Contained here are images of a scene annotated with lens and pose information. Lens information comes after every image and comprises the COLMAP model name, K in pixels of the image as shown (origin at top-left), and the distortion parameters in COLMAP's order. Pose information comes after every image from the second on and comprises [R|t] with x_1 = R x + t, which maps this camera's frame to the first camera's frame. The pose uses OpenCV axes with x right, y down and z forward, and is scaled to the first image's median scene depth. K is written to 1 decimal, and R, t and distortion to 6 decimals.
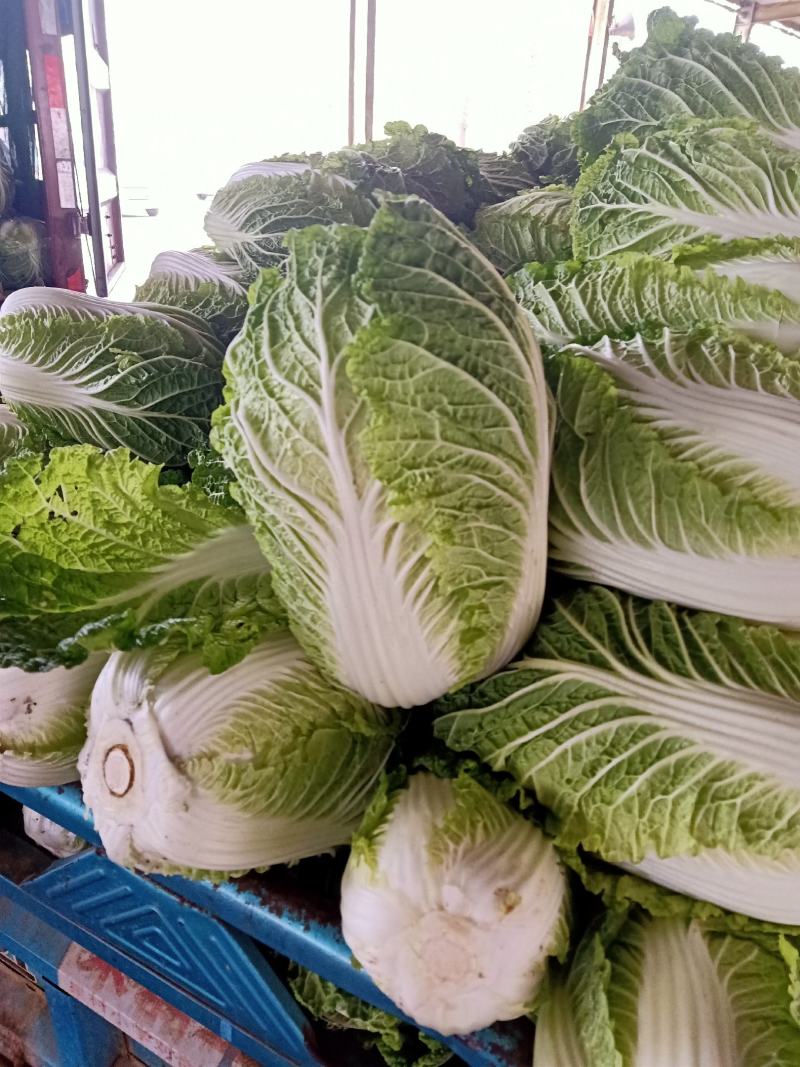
lens RADIAL K [[866.9, 0, 400.0], [0, 866.9, 533.5], [0, 0, 1]] dist [0.087085, -0.000487]
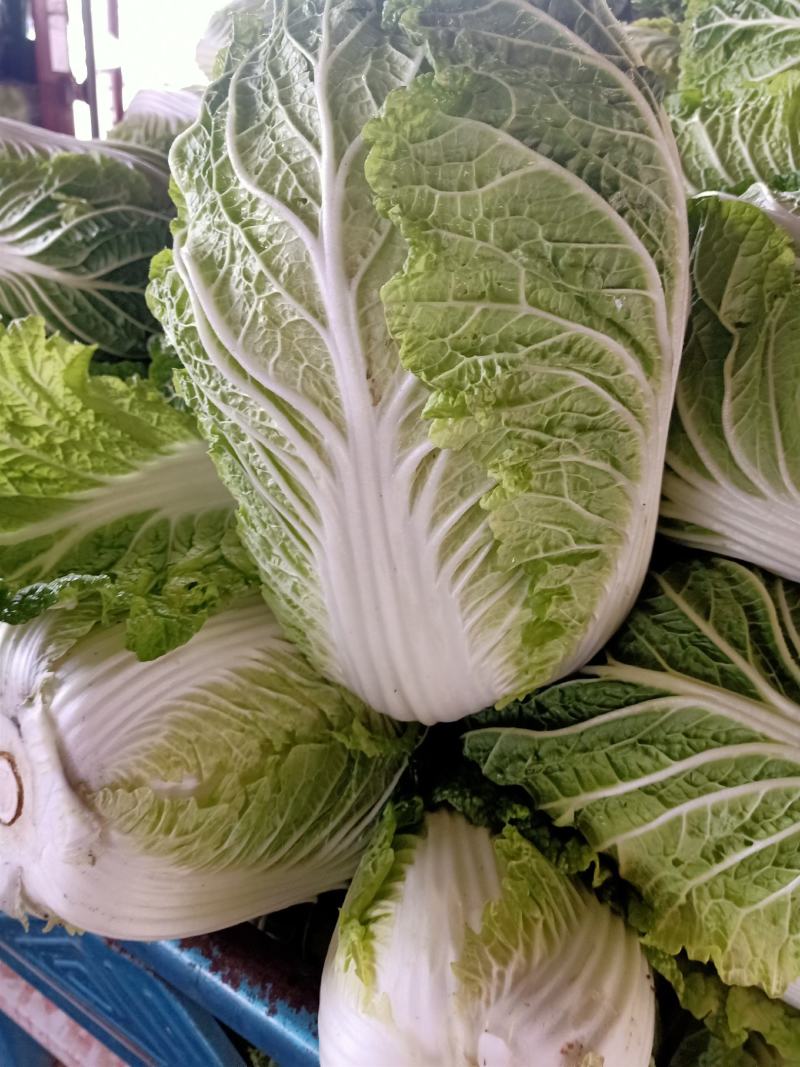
lens RADIAL K [[802.4, 0, 423.2], [0, 802.4, 534.1], [0, 0, 1]] dist [0.012194, -0.000709]
pose [[0.998236, 0.053598, 0.025543, -0.022565], [-0.055750, 0.994132, 0.092706, -0.003944], [-0.020424, -0.093967, 0.995366, 0.418406]]
